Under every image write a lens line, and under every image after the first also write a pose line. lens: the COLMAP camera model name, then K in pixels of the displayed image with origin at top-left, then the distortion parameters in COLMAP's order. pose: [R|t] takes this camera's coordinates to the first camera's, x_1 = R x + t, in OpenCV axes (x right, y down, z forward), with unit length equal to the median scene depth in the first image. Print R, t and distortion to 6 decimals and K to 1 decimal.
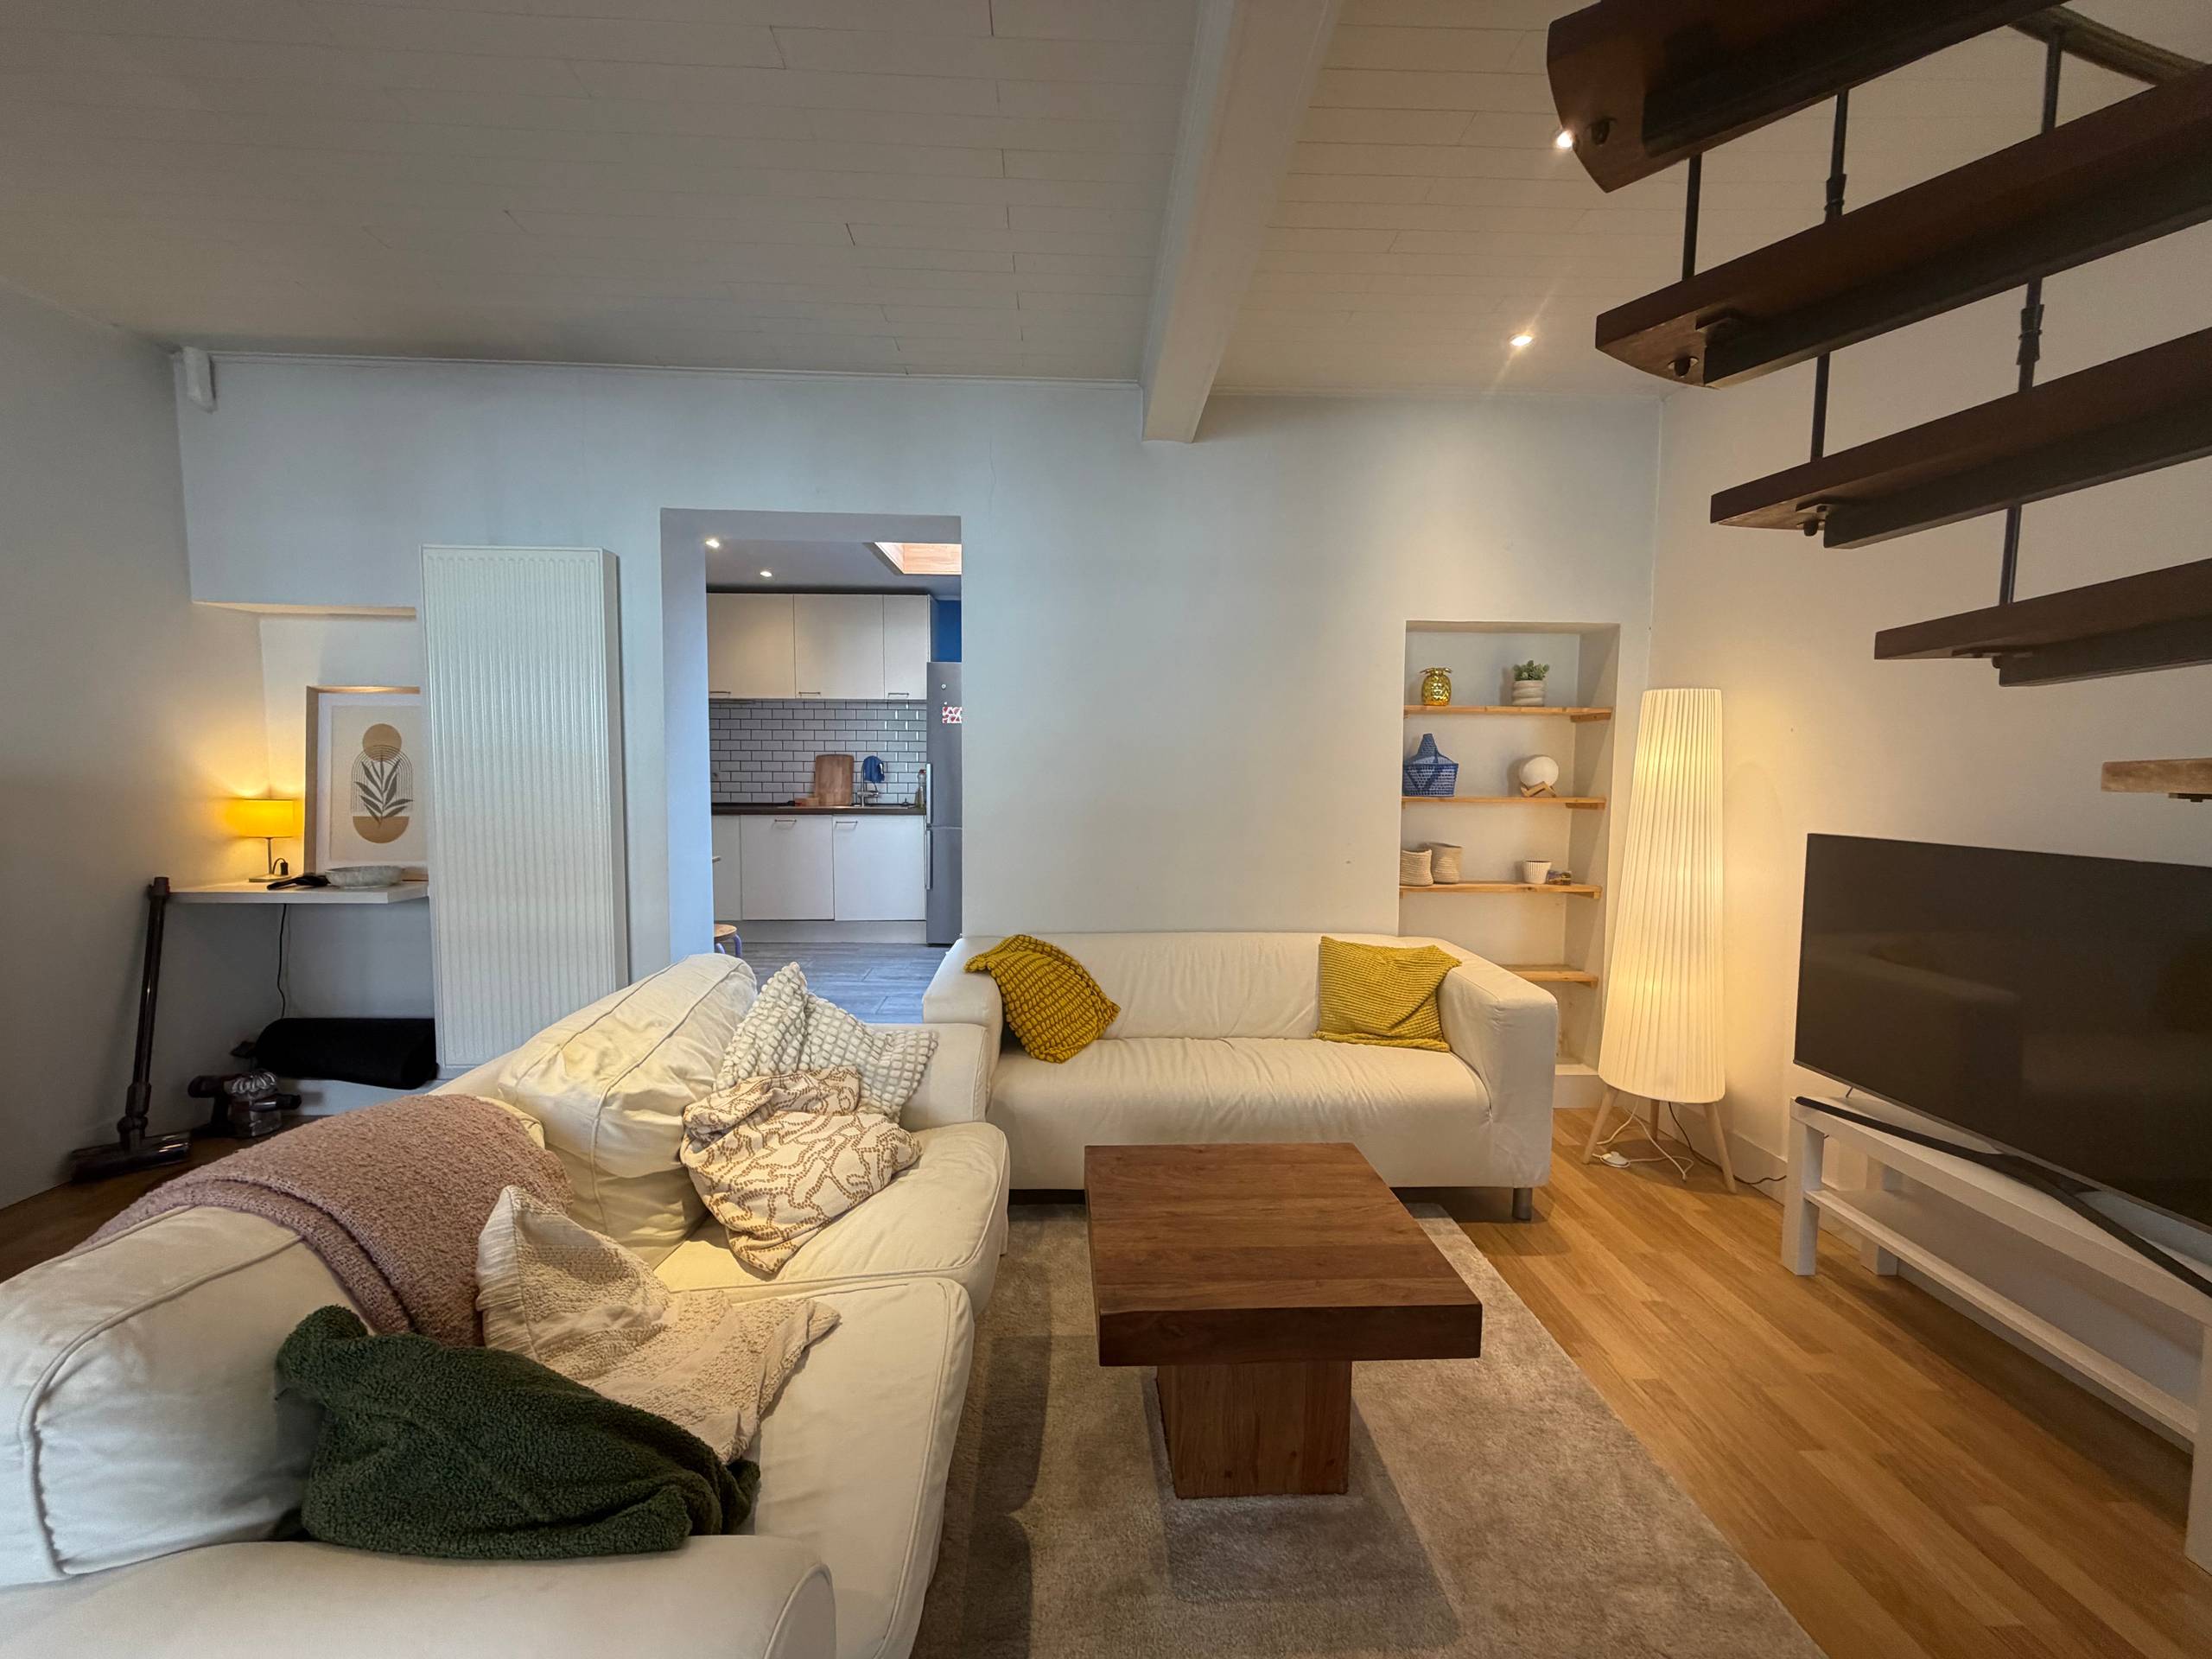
lens RADIAL K [[882.5, 0, 1100.7], [0, 882.5, 833.6], [0, 0, 1]] dist [-0.000119, -0.000672]
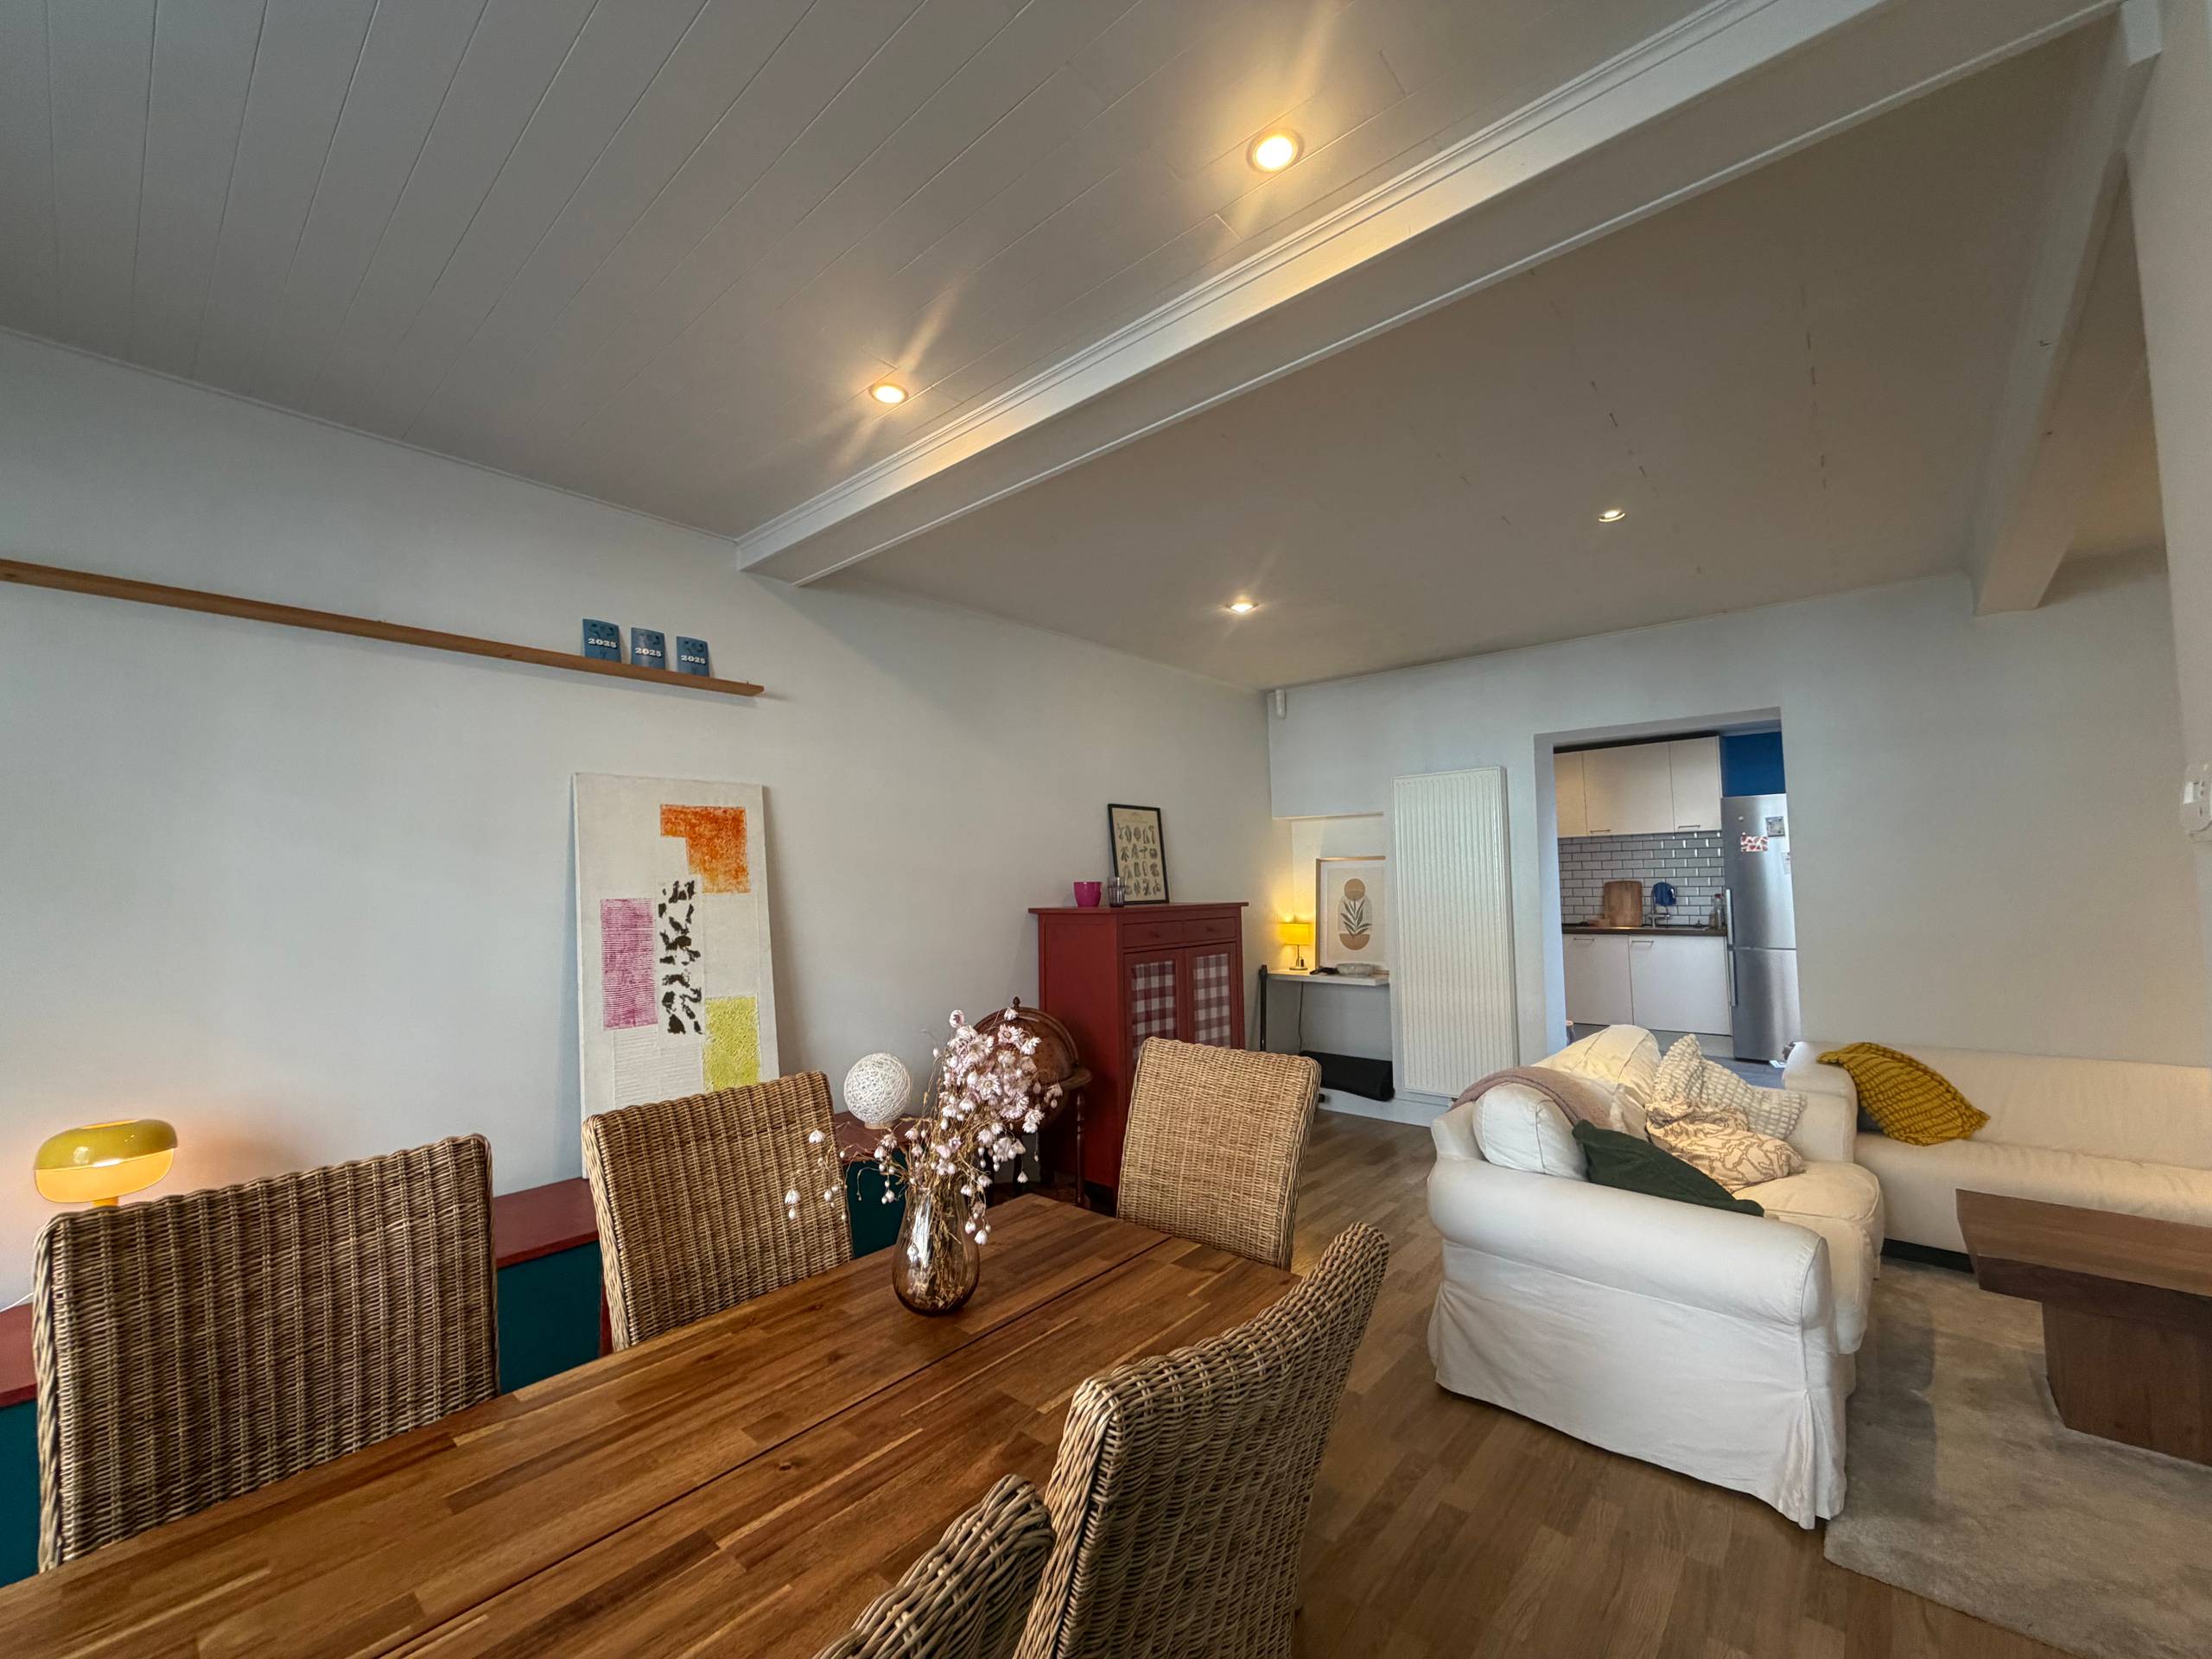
lens RADIAL K [[882.5, 0, 1094.7], [0, 882.5, 837.7], [0, 0, 1]] dist [-0.000119, -0.000672]
pose [[0.719880, -0.060152, -0.691487, -0.000856], [-0.025331, 0.993297, -0.112778, 0.000708], [0.693636, 0.098703, 0.713531, -0.601357]]
